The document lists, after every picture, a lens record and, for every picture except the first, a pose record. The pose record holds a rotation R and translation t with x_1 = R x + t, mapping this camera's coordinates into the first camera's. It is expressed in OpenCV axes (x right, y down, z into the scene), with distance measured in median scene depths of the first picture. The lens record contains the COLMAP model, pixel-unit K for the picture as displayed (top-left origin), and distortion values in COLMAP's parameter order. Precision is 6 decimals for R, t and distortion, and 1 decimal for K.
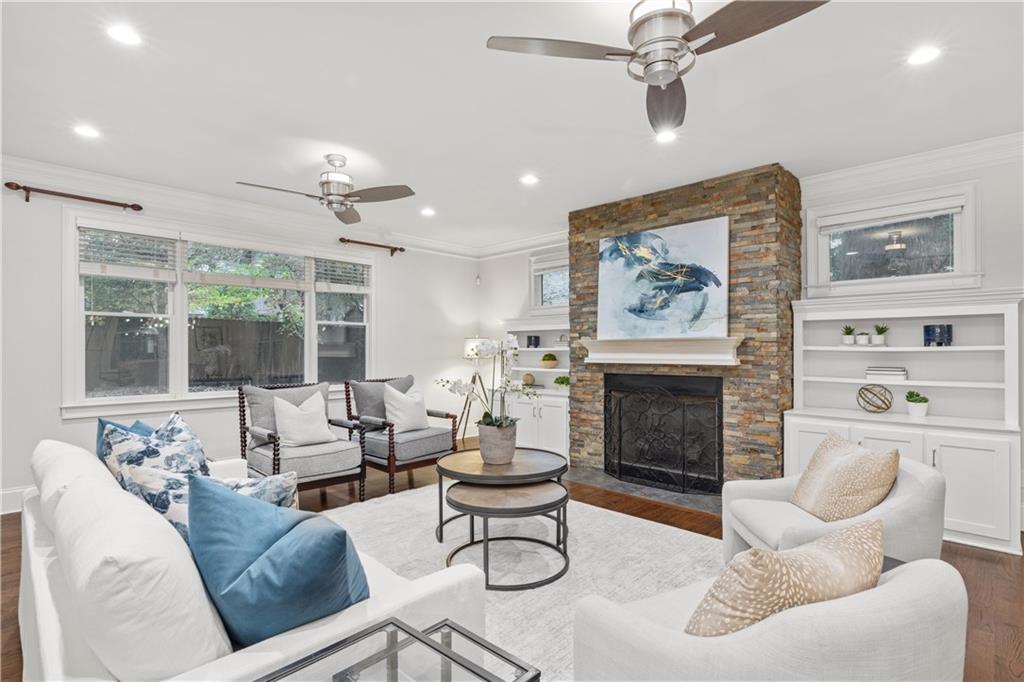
lens RADIAL K [[513.4, 0, 513.5], [0, 513.4, 341.9], [0, 0, 1]] dist [-0.004209, -0.000242]
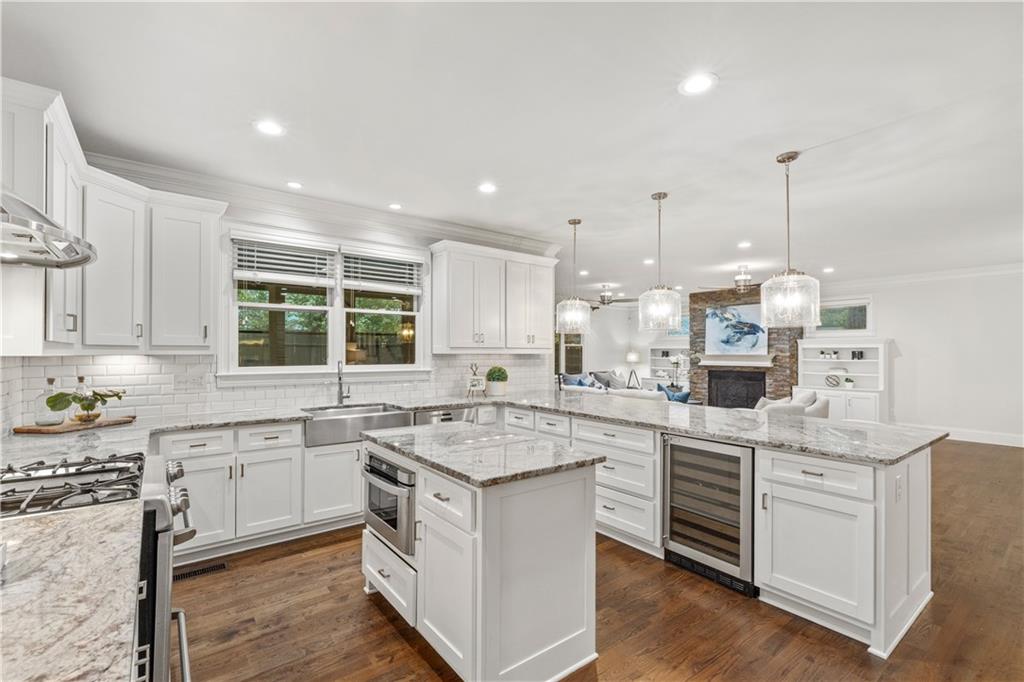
lens RADIAL K [[461.0, 0, 511.6], [0, 461.0, 345.5], [0, 0, 1]] dist [0.001413, 0.000361]
pose [[0.988488, 0.000972, -0.151299, -0.397247], [-0.000816, 0.999999, 0.001092, -0.049893], [0.151300, -0.000956, 0.988487, -1.189102]]
